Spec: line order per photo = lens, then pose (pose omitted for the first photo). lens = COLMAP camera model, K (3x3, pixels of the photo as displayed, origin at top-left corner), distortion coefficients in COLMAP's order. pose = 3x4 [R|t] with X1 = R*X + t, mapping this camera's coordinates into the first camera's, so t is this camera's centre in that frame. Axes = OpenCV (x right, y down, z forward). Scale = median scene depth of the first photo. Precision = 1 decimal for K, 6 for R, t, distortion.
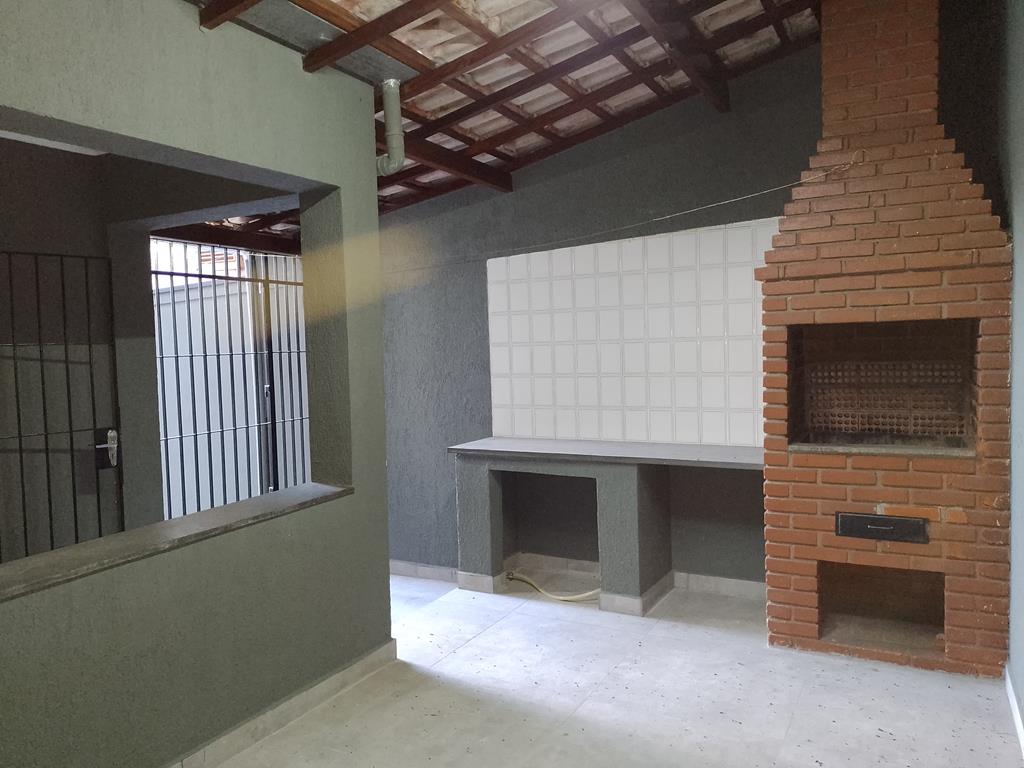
lens RADIAL K [[756.2, 0, 504.4], [0, 756.2, 380.8], [0, 0, 1]] dist [0.104401, -0.133979]
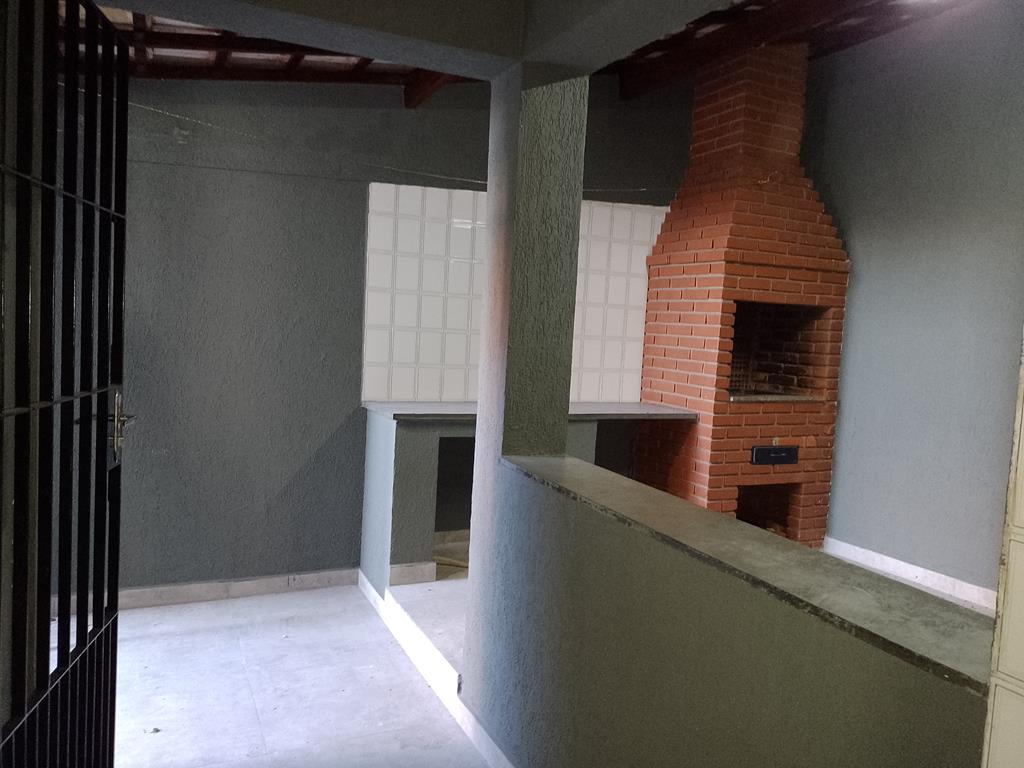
lens RADIAL K [[756.2, 0, 504.4], [0, 756.2, 380.8], [0, 0, 1]] dist [0.104401, -0.133979]
pose [[0.595218, -0.001276, 0.803563, -0.838115], [-0.030455, 0.999244, 0.024145, 0.039104], [-0.802987, -0.038844, 0.594729, 0.556113]]
